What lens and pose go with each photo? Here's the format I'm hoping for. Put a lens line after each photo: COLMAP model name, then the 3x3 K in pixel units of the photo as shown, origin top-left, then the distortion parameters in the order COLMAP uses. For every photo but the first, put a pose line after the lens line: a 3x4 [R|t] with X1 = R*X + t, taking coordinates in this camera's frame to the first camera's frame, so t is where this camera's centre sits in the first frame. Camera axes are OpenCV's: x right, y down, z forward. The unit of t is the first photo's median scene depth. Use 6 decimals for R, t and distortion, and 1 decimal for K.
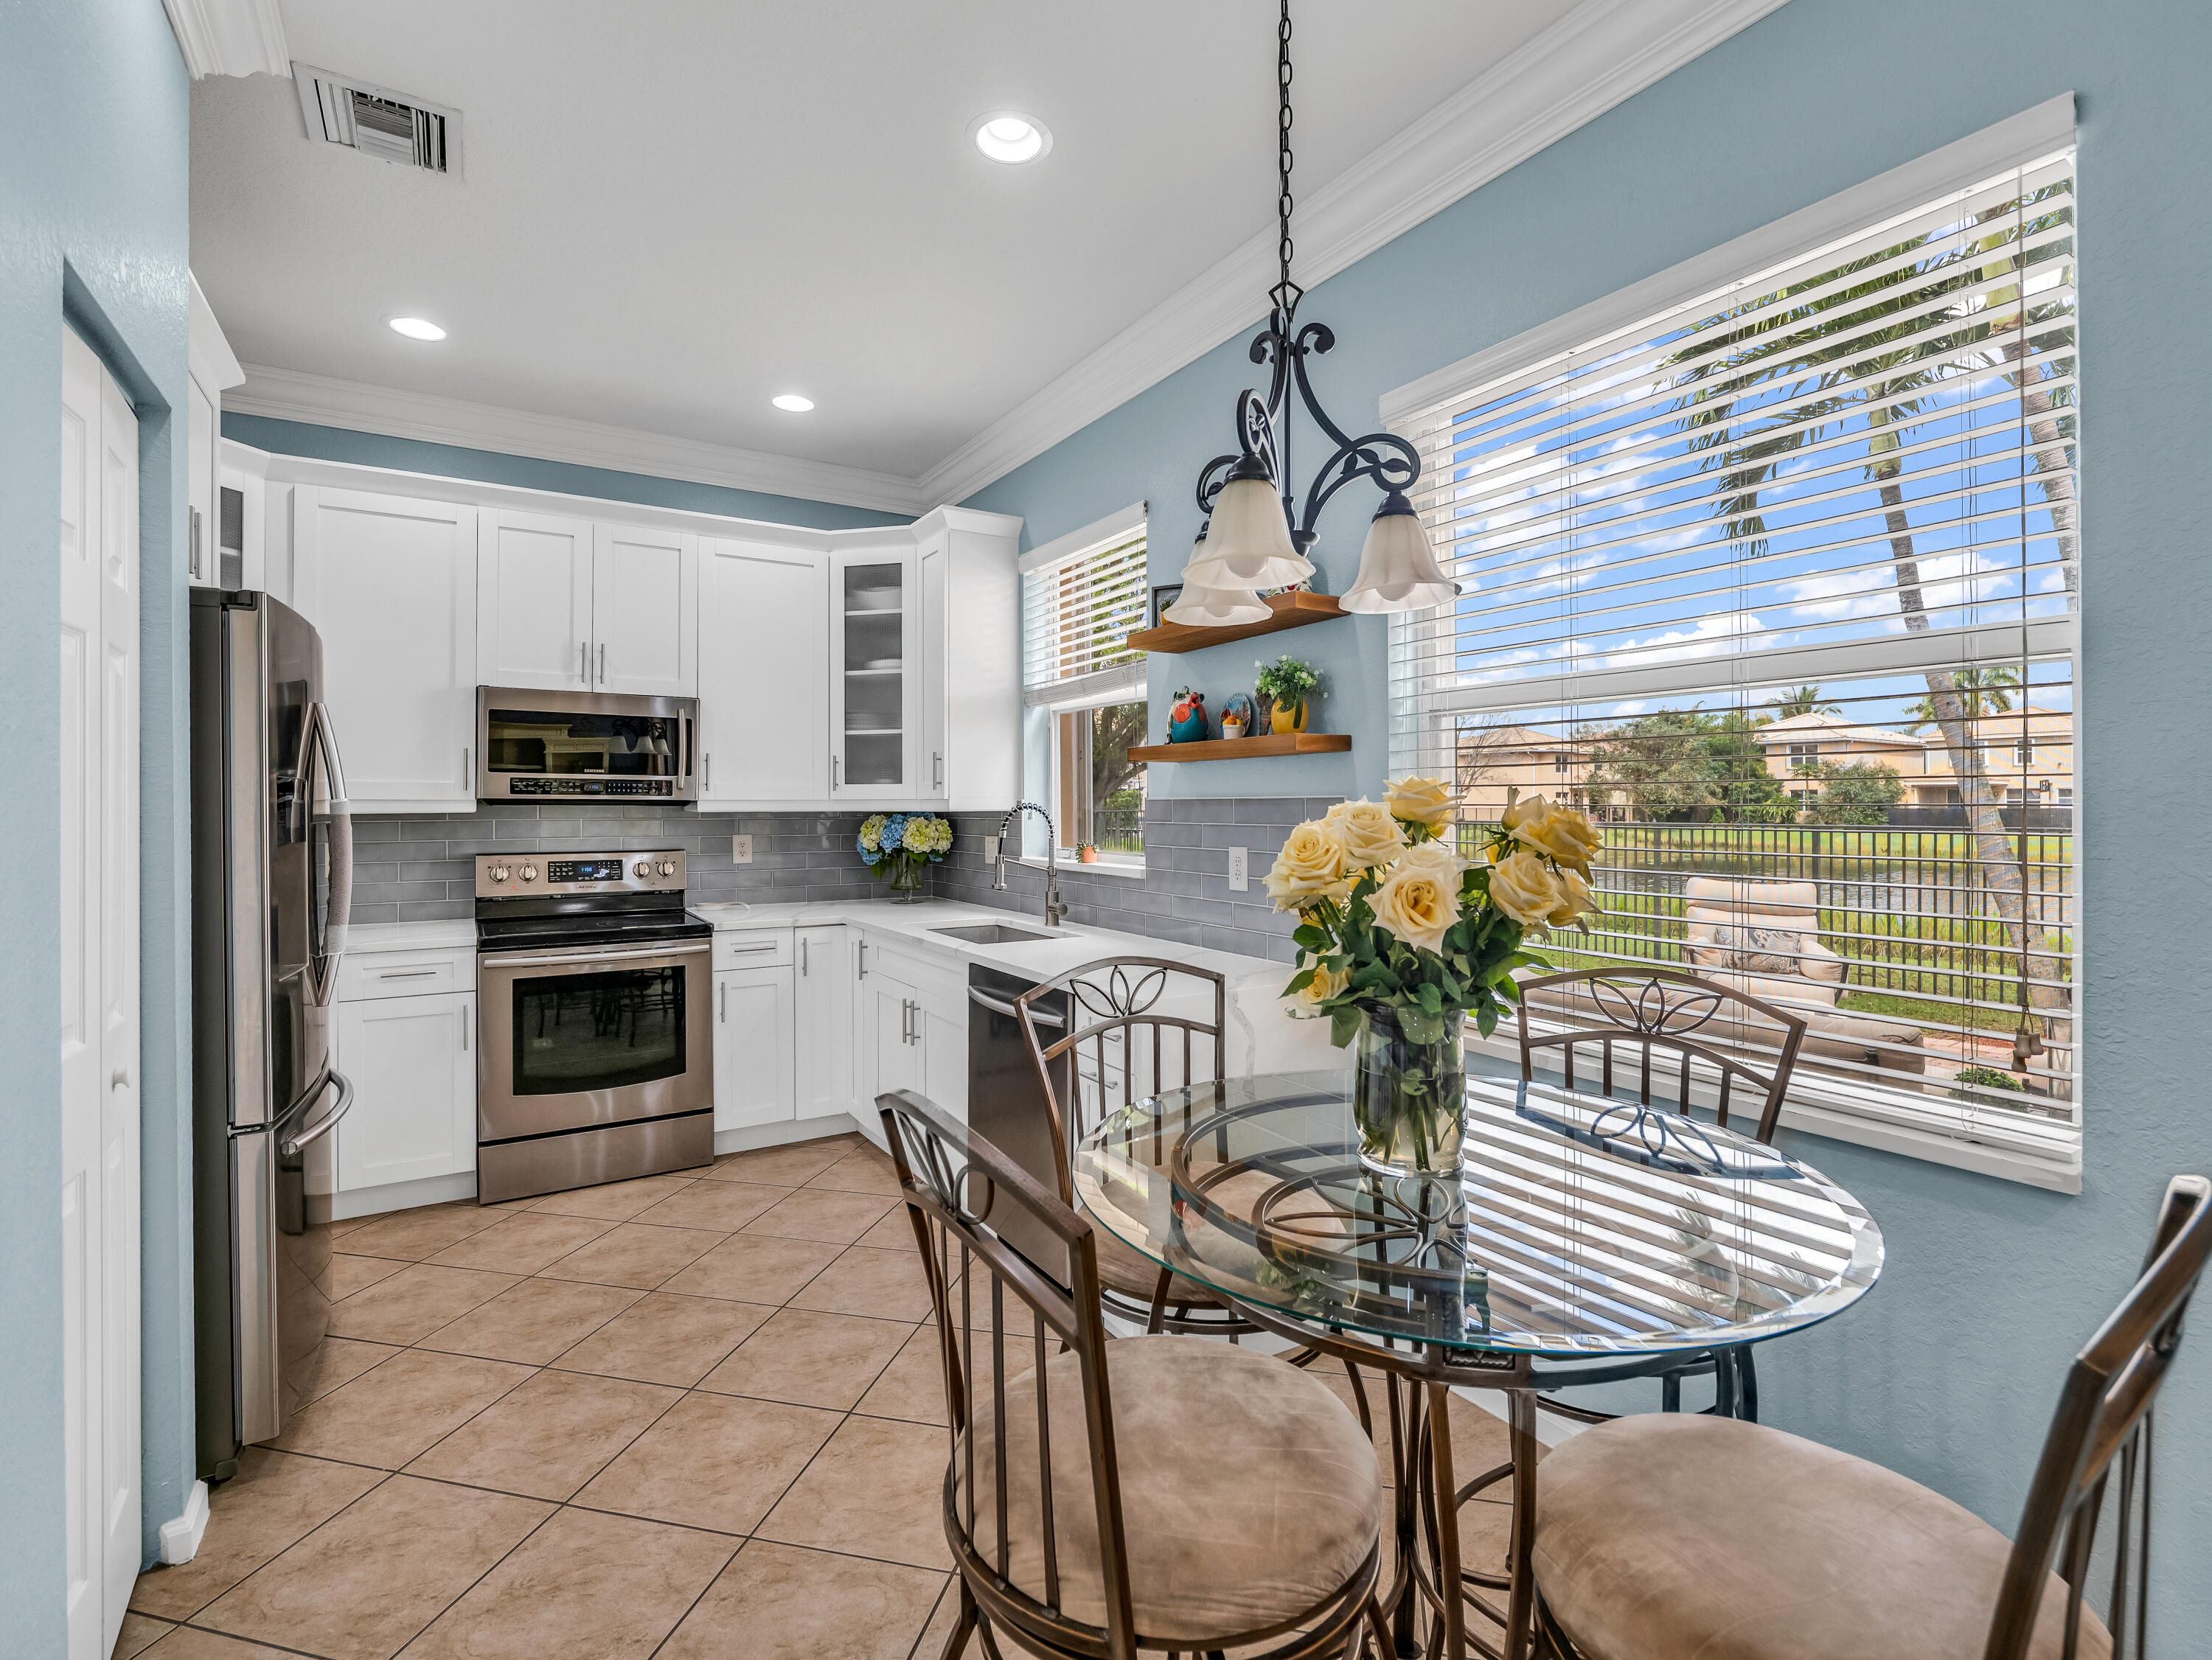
lens RADIAL K [[1025.7, 0, 1105.6], [0, 1025.7, 816.9], [0, 0, 1]] dist [-0.006238, -0.000654]
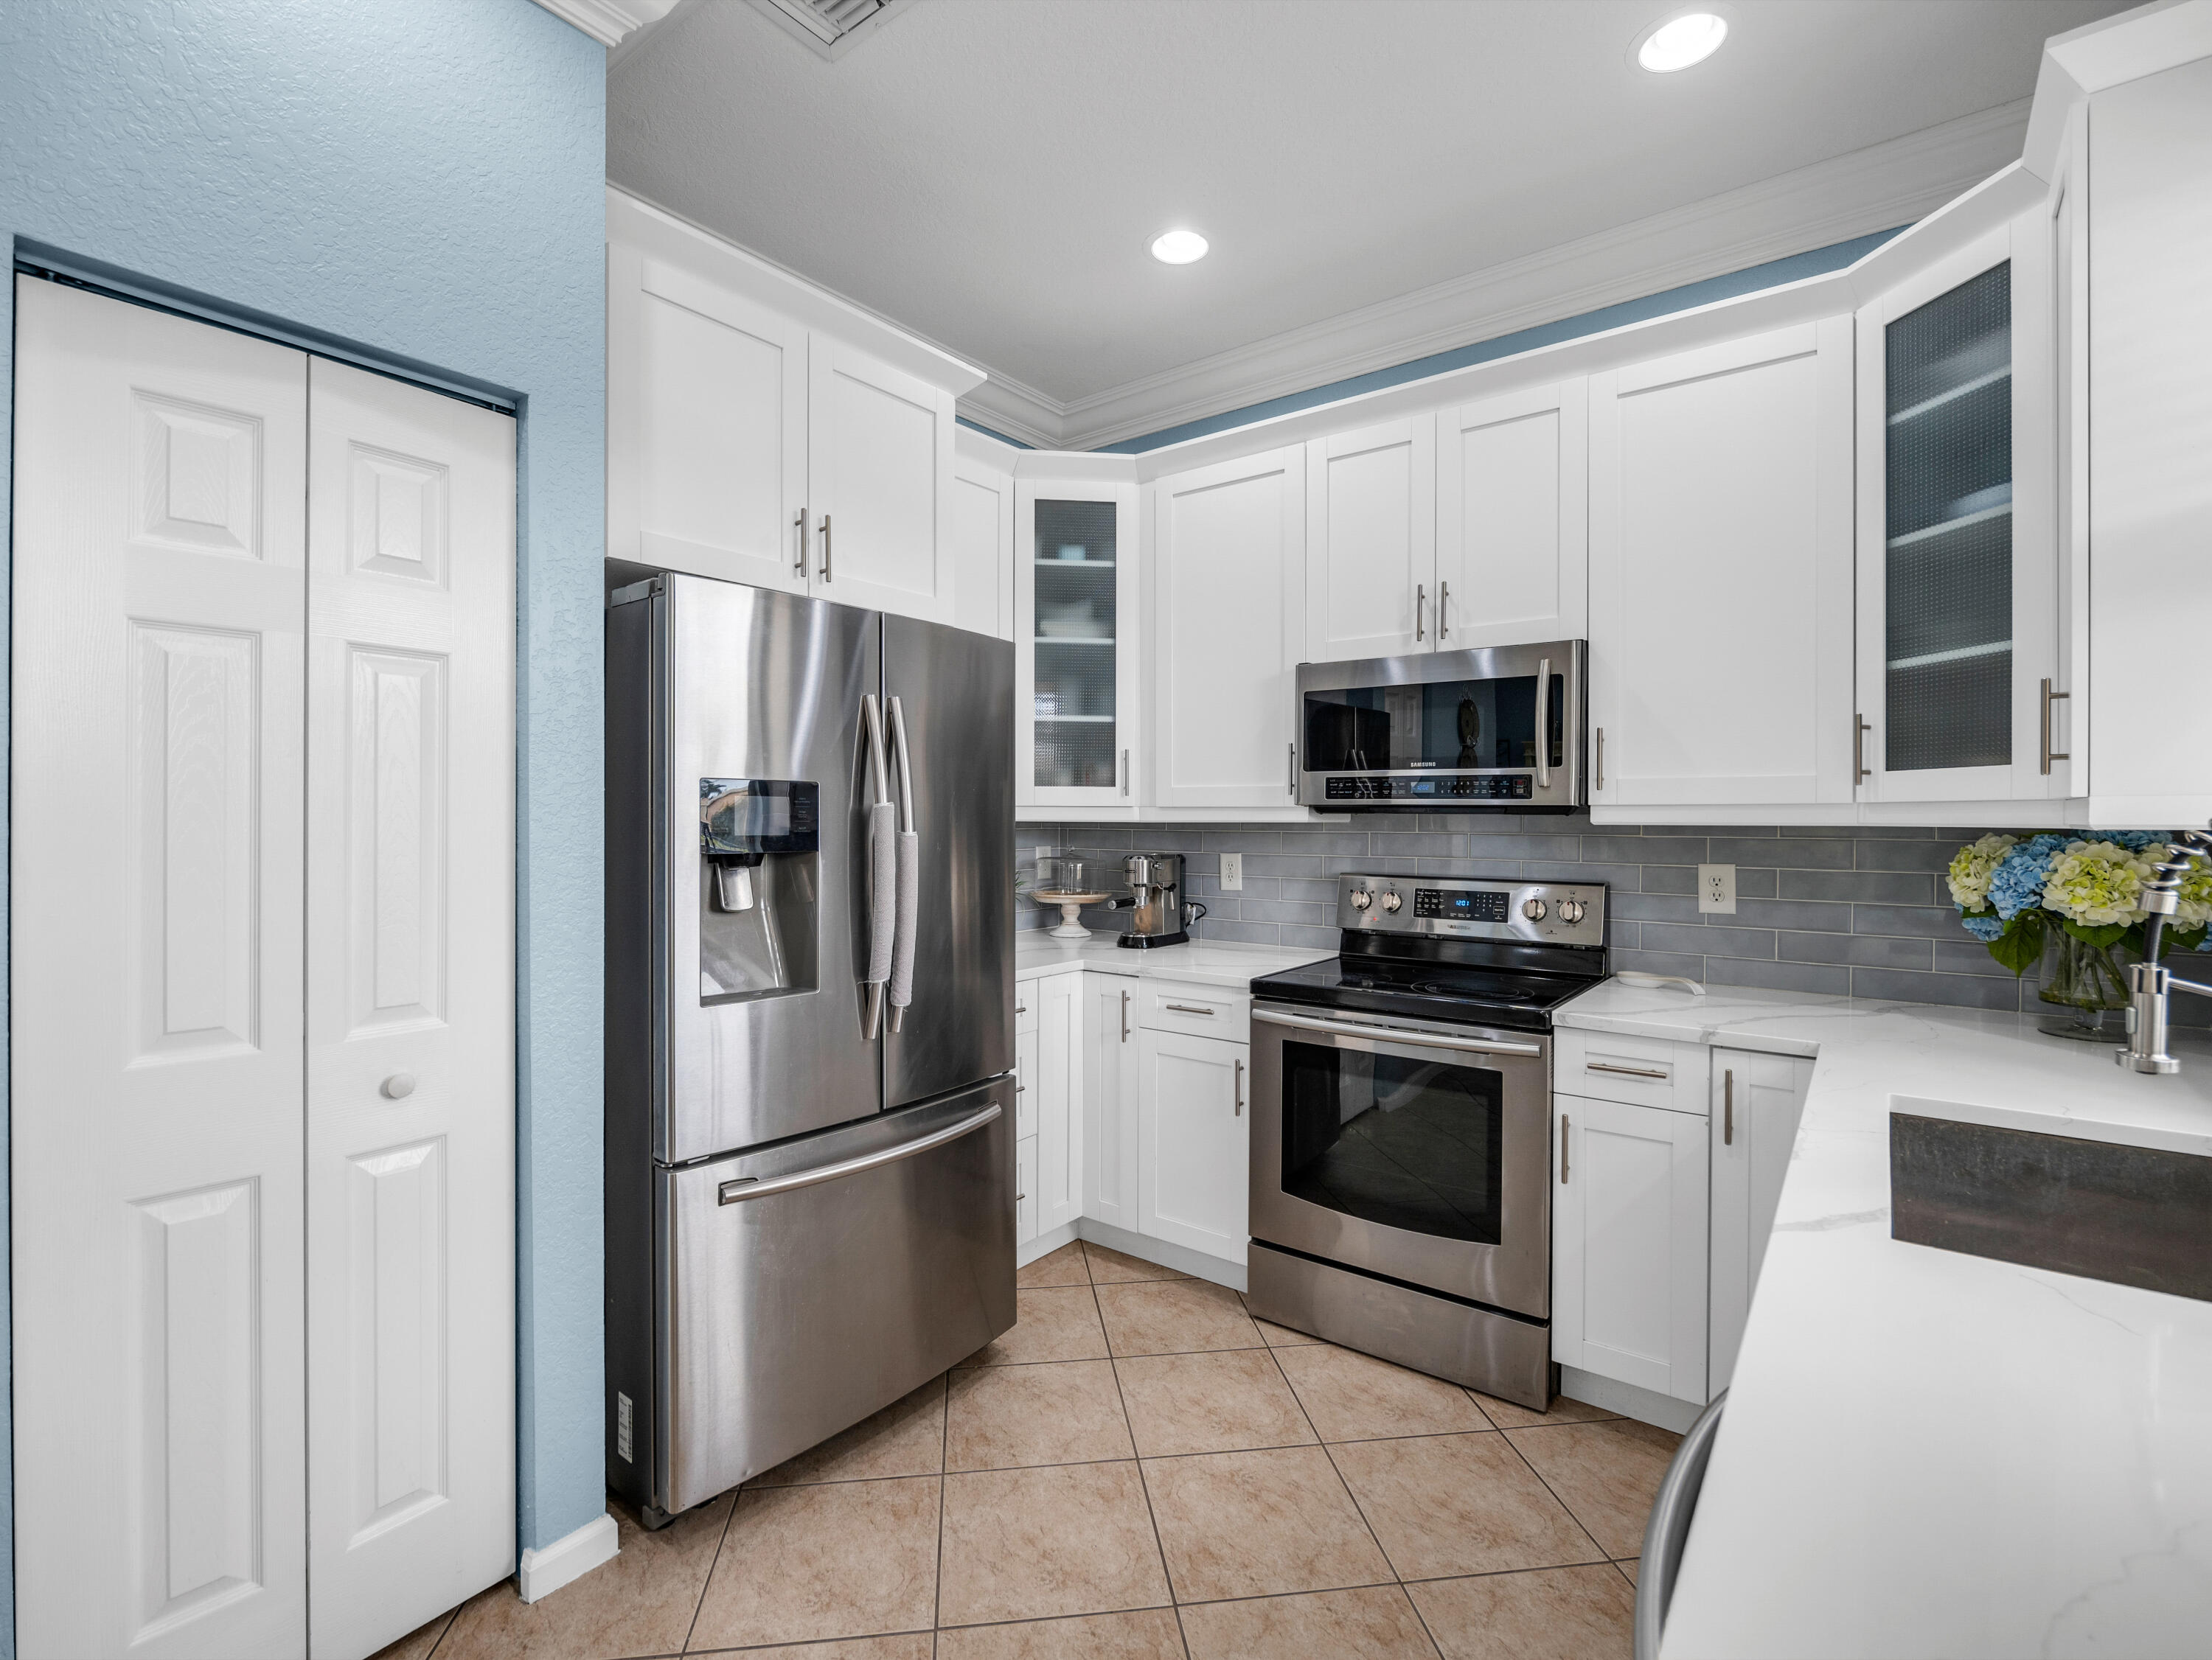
lens RADIAL K [[1025.7, 0, 1106.2], [0, 1025.7, 819.0], [0, 0, 1]] dist [-0.006238, -0.000654]
pose [[0.353514, 0.006417, -0.935407, 0.076652], [-0.013311, 0.999910, 0.001829, -0.005442], [0.935334, 0.011805, 0.353568, 0.503331]]
